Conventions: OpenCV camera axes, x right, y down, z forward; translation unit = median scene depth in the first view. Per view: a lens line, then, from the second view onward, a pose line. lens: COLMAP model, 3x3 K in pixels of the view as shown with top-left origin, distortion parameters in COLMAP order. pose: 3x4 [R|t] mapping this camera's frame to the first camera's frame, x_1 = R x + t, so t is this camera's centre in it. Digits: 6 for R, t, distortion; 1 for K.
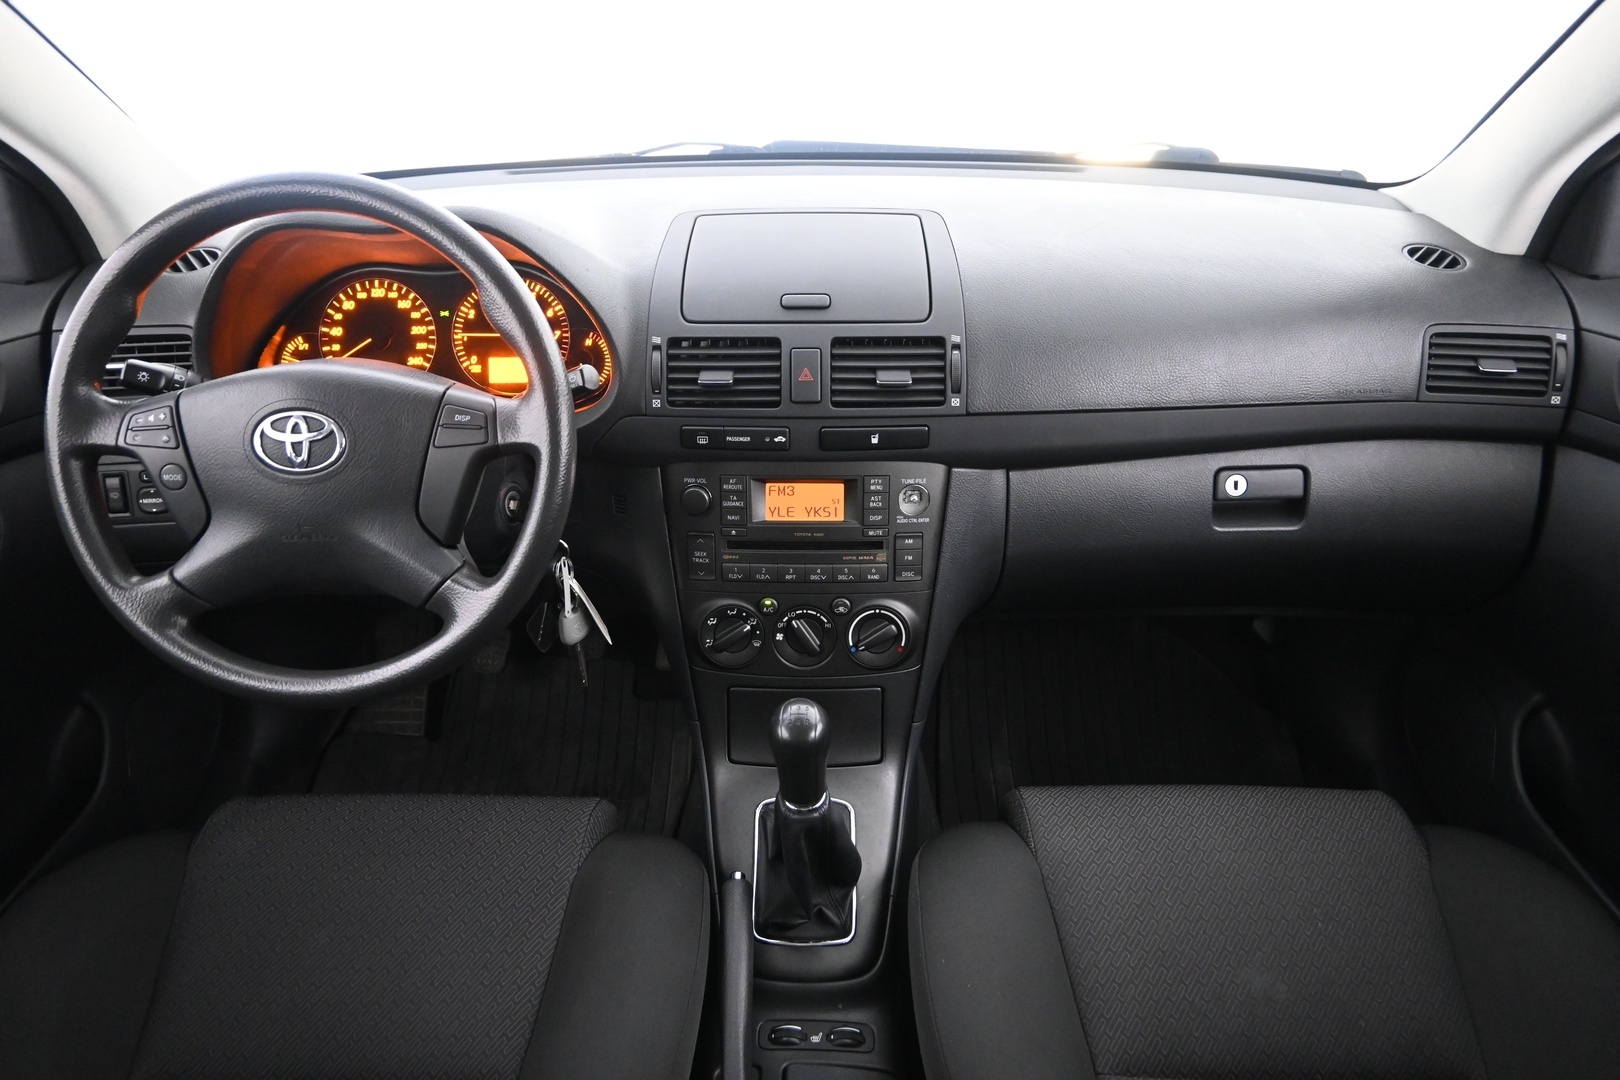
lens RADIAL K [[1127.5, 0, 810.0], [0, 1127.5, 539.9], [0, 0, 1]] dist [-0.011735, -0.000868]
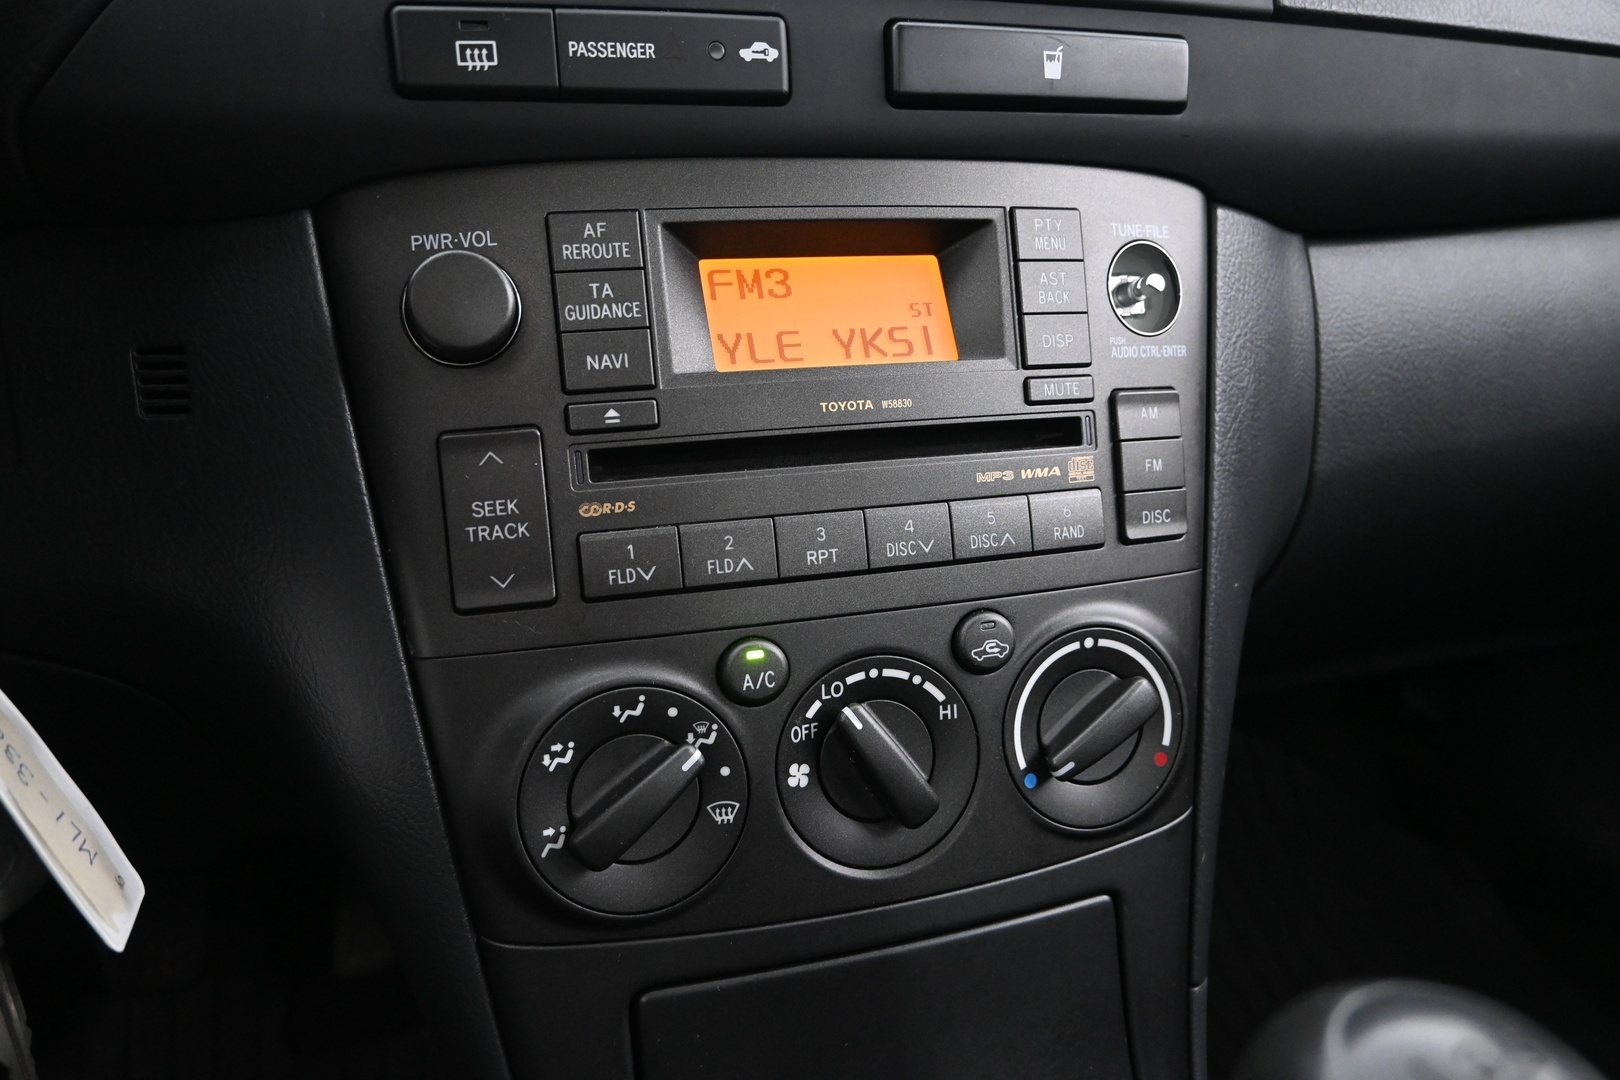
lens RADIAL K [[1127.5, 0, 806.8], [0, 1127.5, 537.5], [0, 0, 1]] dist [-0.011735, -0.000868]
pose [[0.953328, -0.094732, 0.286691, -0.103802], [0.150374, 0.972336, -0.178745, 0.079435], [-0.261827, 0.213513, 0.941201, 0.721796]]
